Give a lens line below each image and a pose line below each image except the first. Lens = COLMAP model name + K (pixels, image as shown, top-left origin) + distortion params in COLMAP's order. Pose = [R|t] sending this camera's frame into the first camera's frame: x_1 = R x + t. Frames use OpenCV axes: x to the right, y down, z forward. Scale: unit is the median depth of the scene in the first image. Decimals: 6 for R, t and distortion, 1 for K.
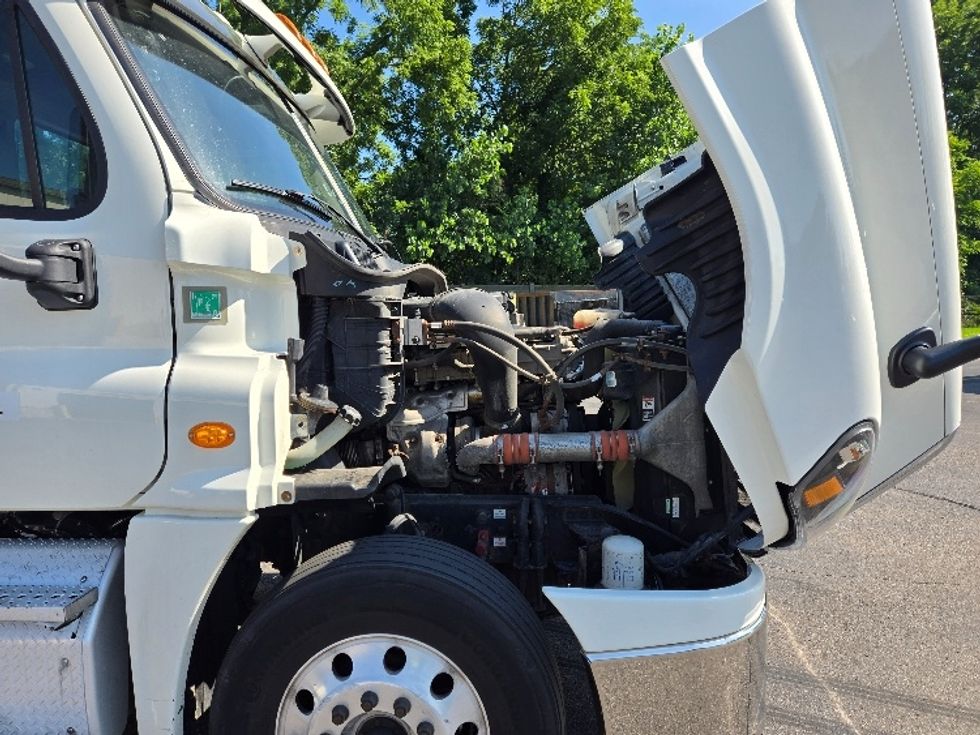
lens RADIAL K [[663.6, 0, 496.1], [0, 663.6, 370.2], [0, 0, 1]] dist [0.040207, -0.001656]
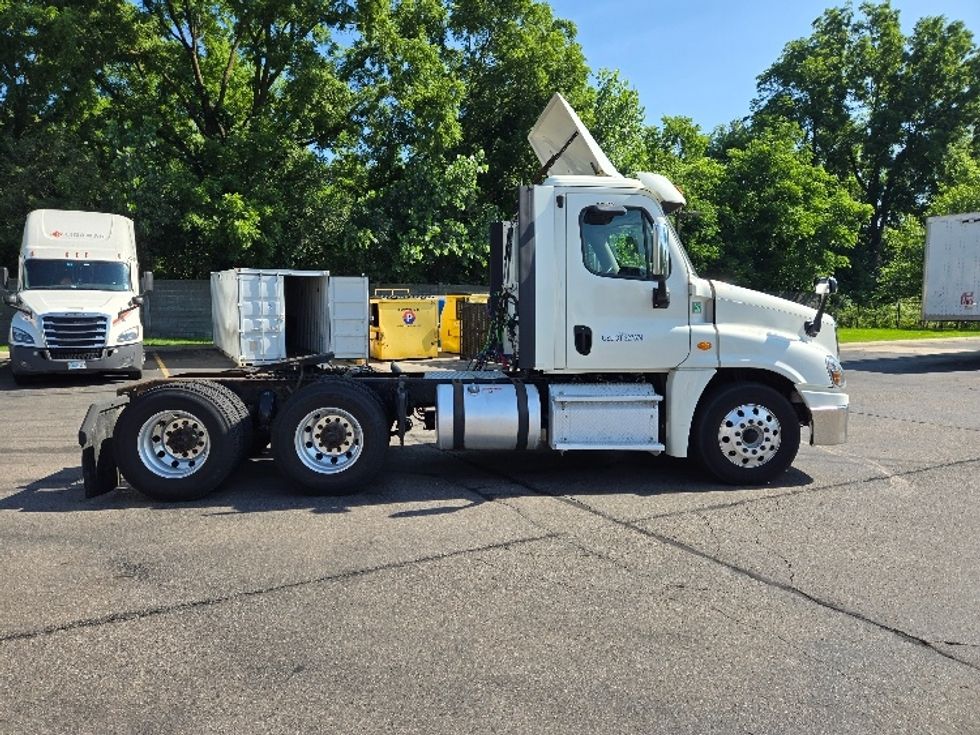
lens RADIAL K [[655.8, 0, 484.0], [0, 655.8, 363.2], [0, 0, 1]] dist [0.076998, -0.072104]
pose [[0.989373, 0.003550, 0.145357, -0.153261], [-0.003216, 0.999992, -0.002532, 0.014793], [-0.145365, 0.002037, 0.989376, -0.164322]]
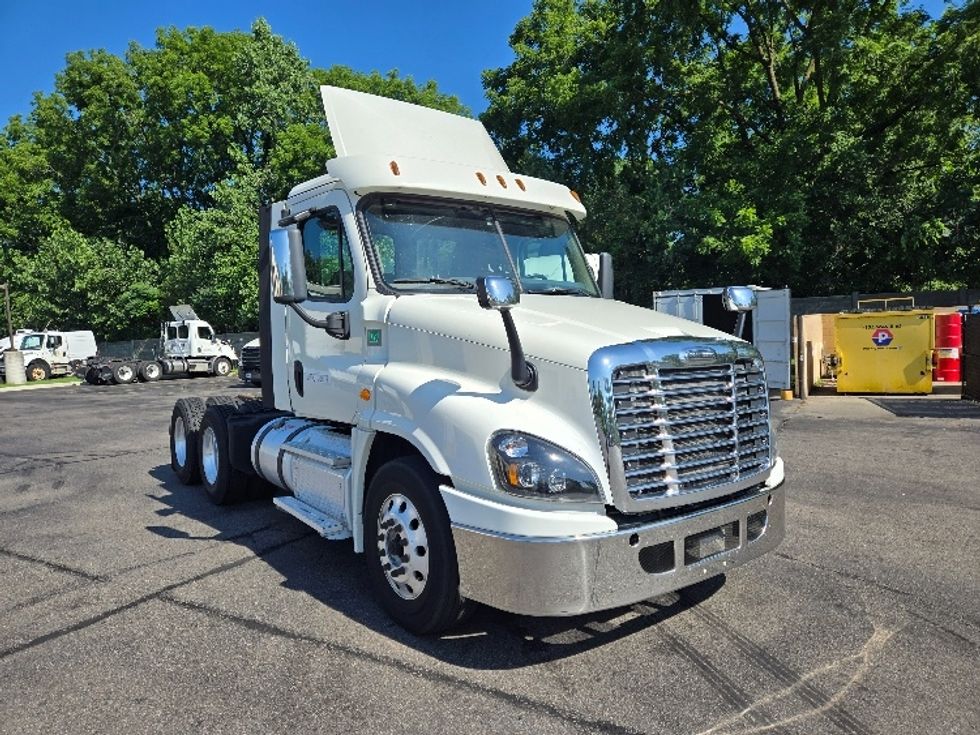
lens RADIAL K [[663.6, 0, 496.1], [0, 663.6, 370.2], [0, 0, 1]] dist [0.040207, -0.001656]
pose [[0.632019, 0.039188, -0.773961, 0.122031], [-0.049071, 0.998740, 0.010498, -0.002444], [0.773398, 0.031345, 0.633146, -0.008005]]
